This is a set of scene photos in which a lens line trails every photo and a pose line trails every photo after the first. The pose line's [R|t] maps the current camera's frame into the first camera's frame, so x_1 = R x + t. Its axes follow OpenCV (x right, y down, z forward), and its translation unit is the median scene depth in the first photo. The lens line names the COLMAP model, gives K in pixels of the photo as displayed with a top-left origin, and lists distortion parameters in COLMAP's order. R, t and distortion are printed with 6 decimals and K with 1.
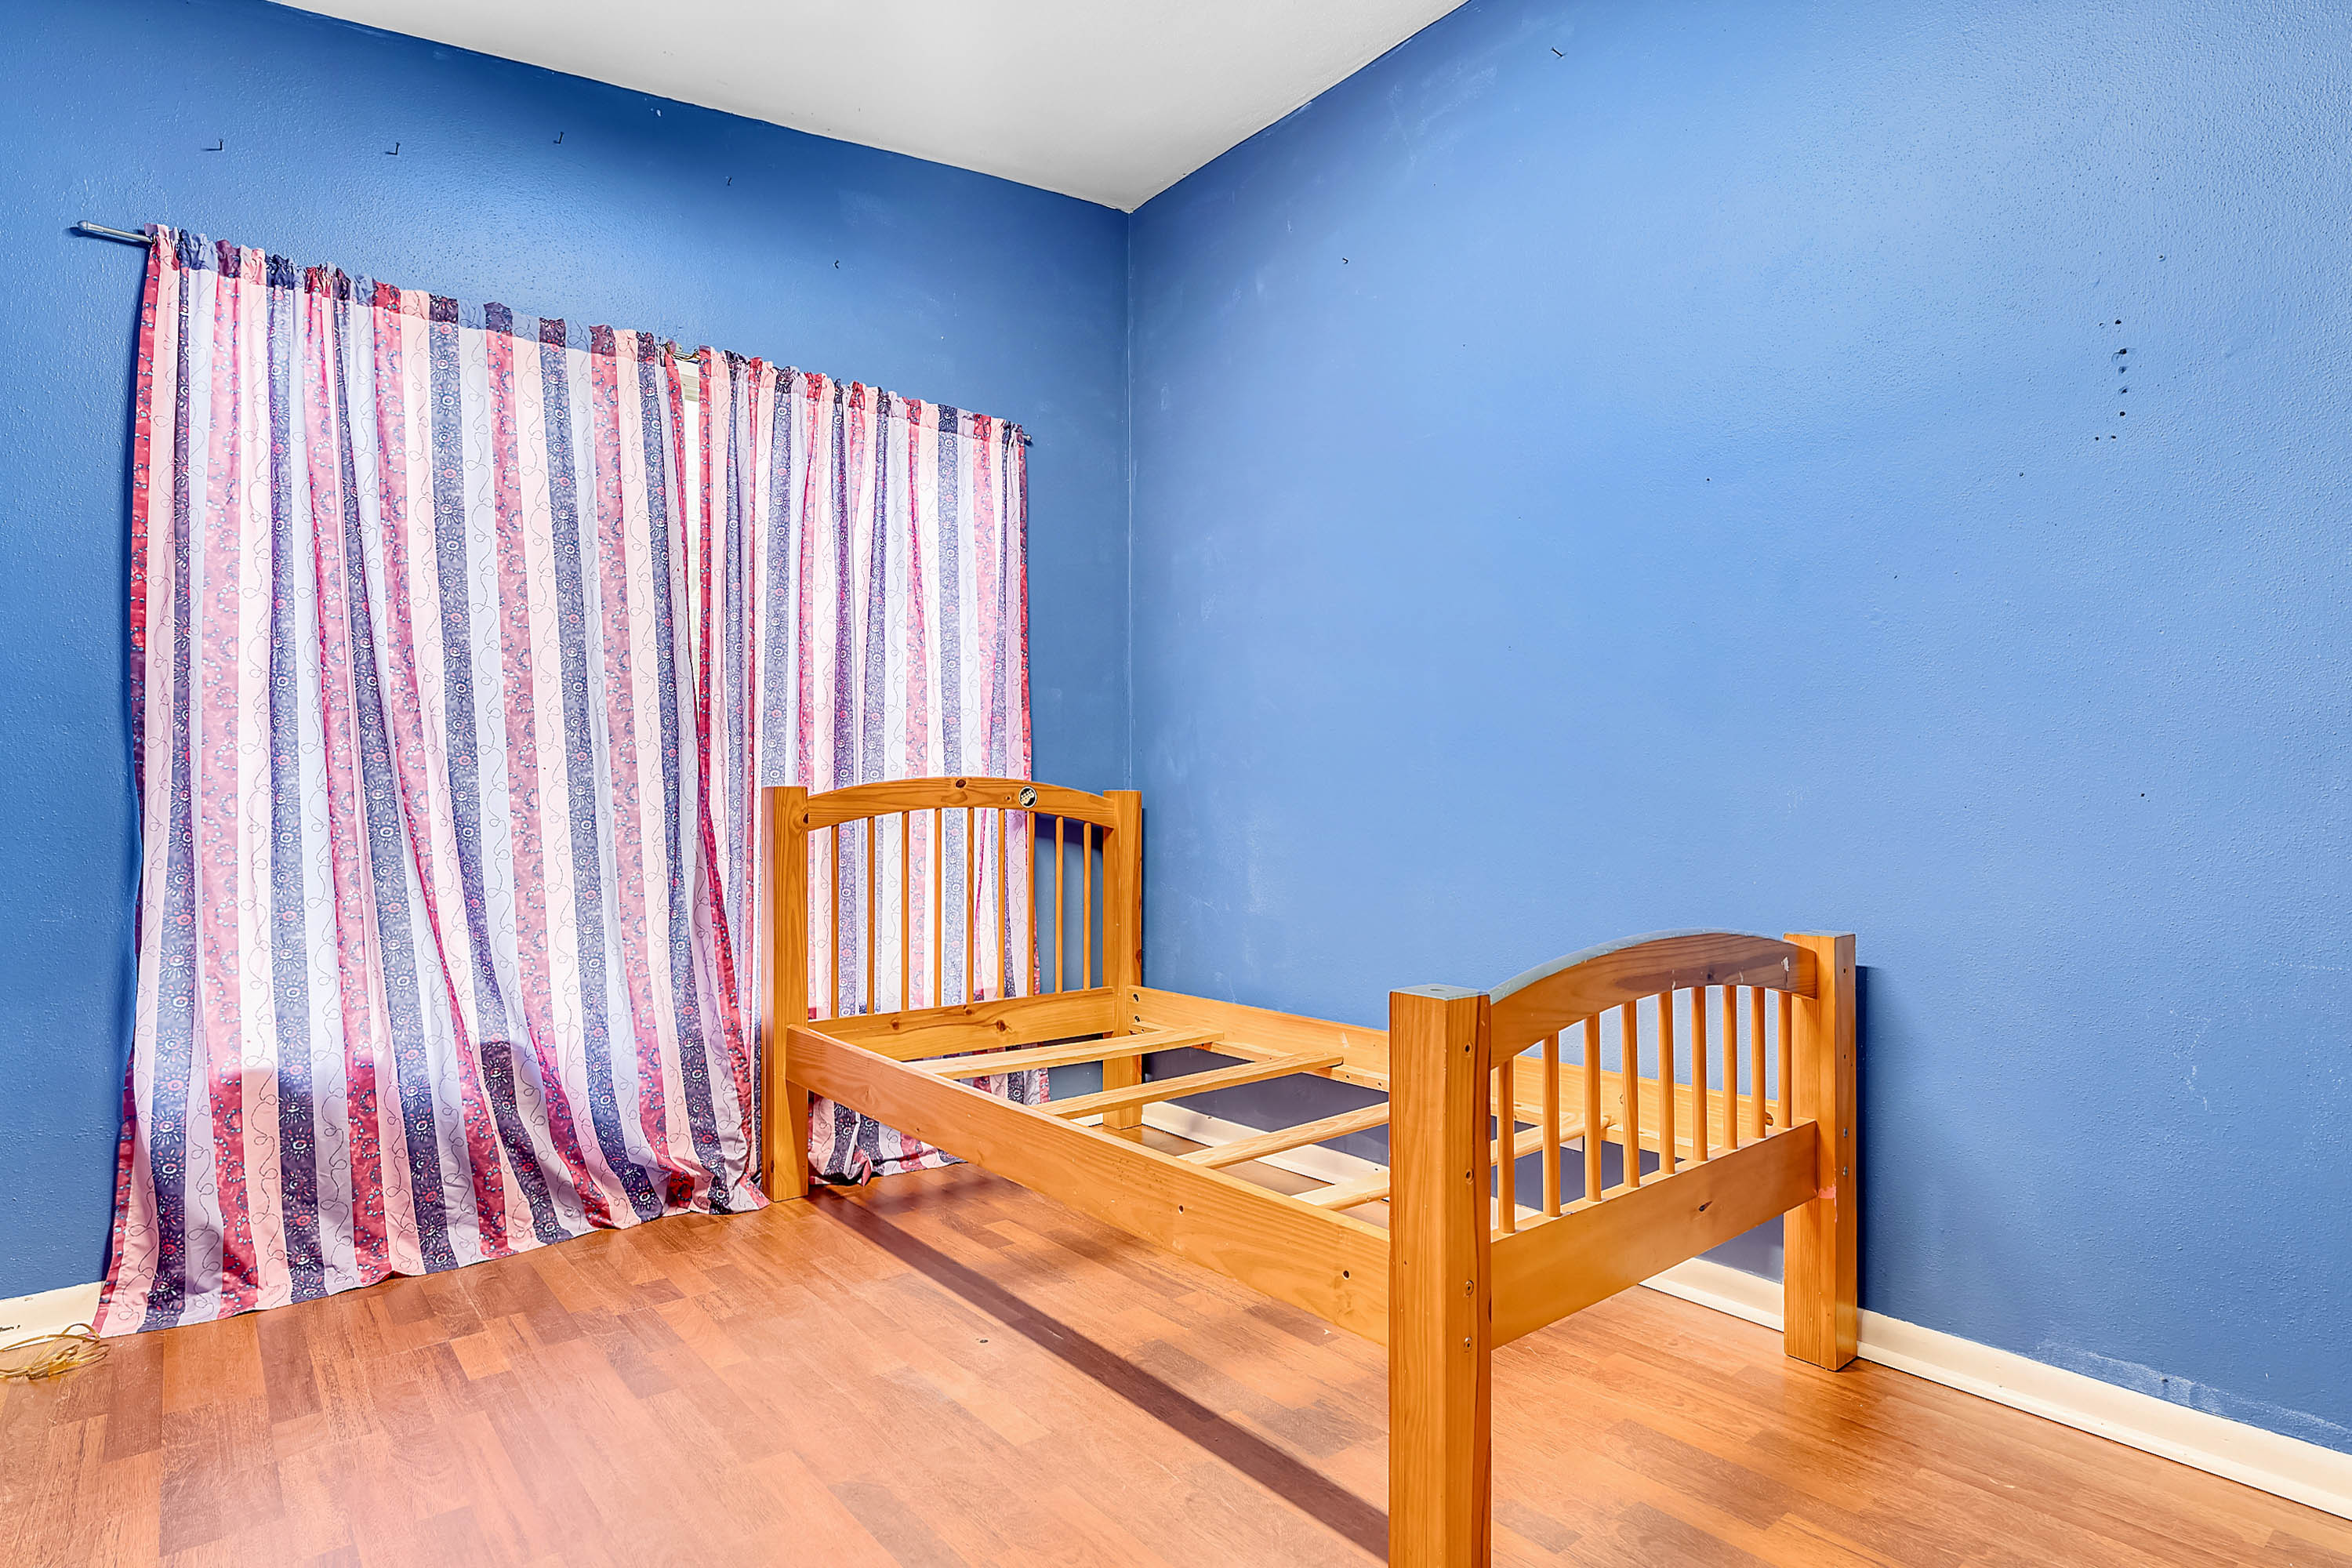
lens RADIAL K [[1203.3, 0, 1135.4], [0, 1203.3, 783.6], [0, 0, 1]] dist [-0.004580, -0.000485]
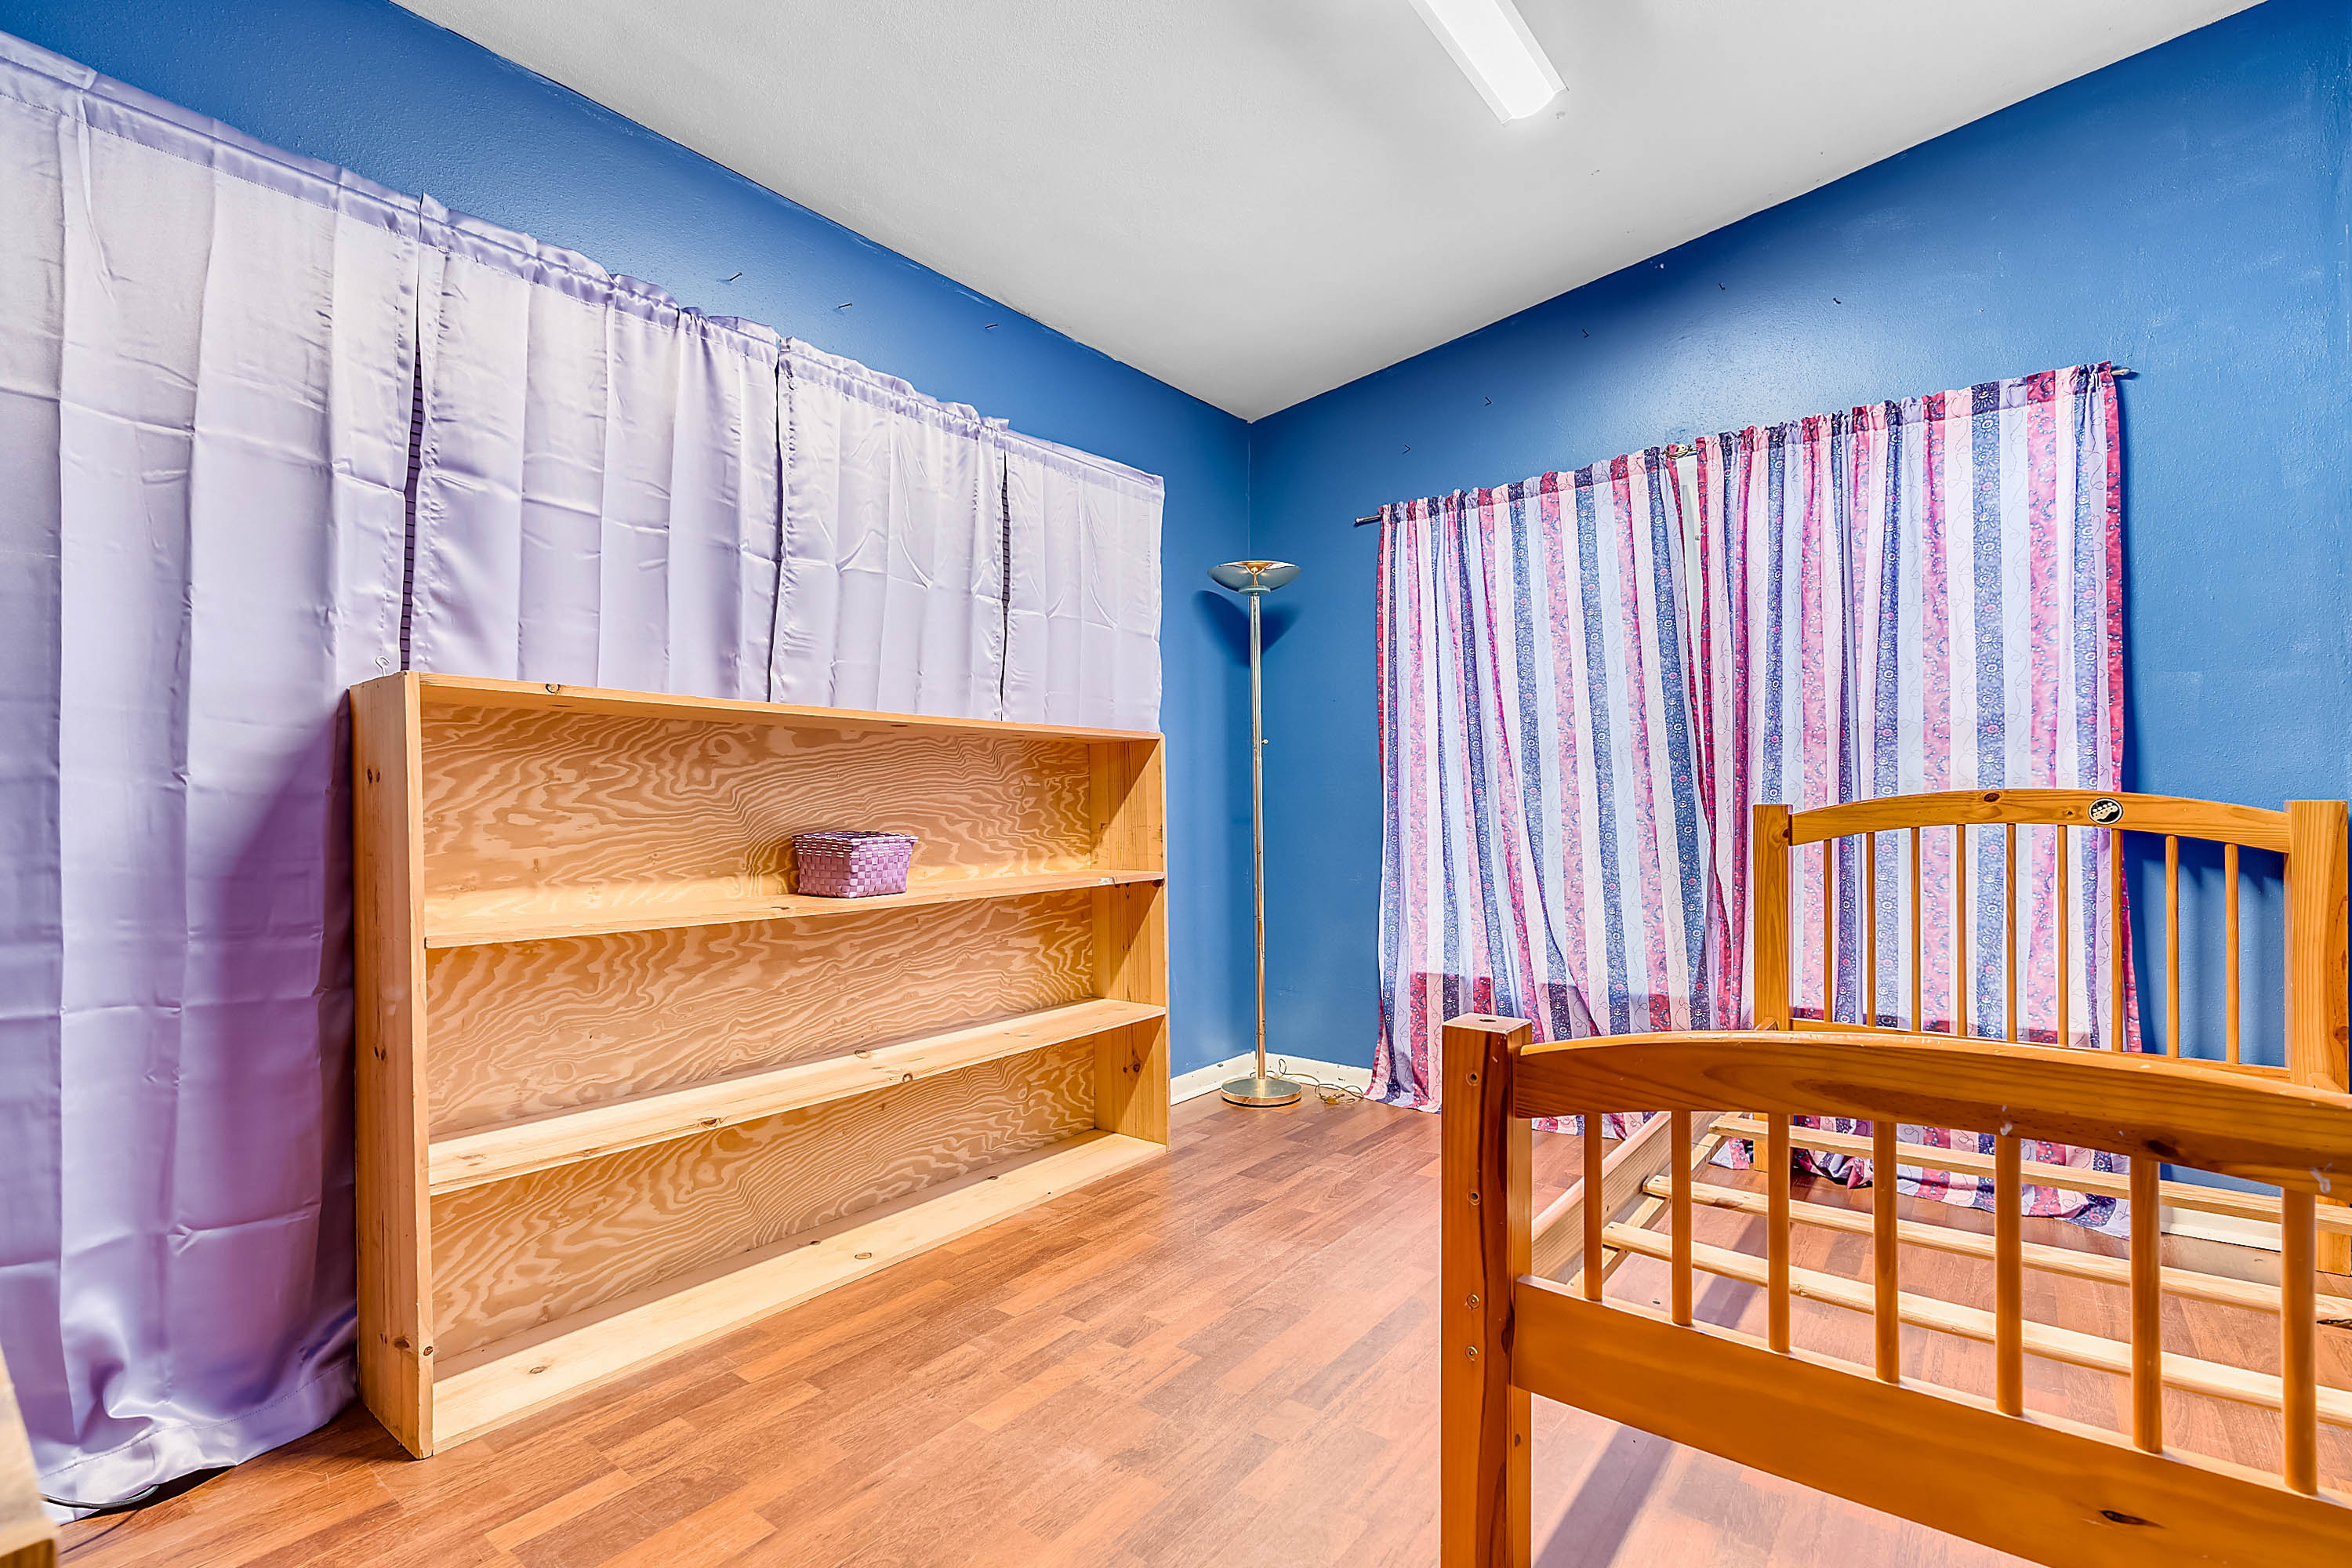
lens RADIAL K [[1030.5, 0, 1204.0], [0, 1030.5, 792.8], [0, 0, 1]] dist [-0.003788, -0.000178]
pose [[0.251710, -0.017416, -0.967646, 0.477223], [0.026792, 0.999580, -0.011022, -0.011418], [0.967432, -0.023151, 0.252071, 0.238234]]
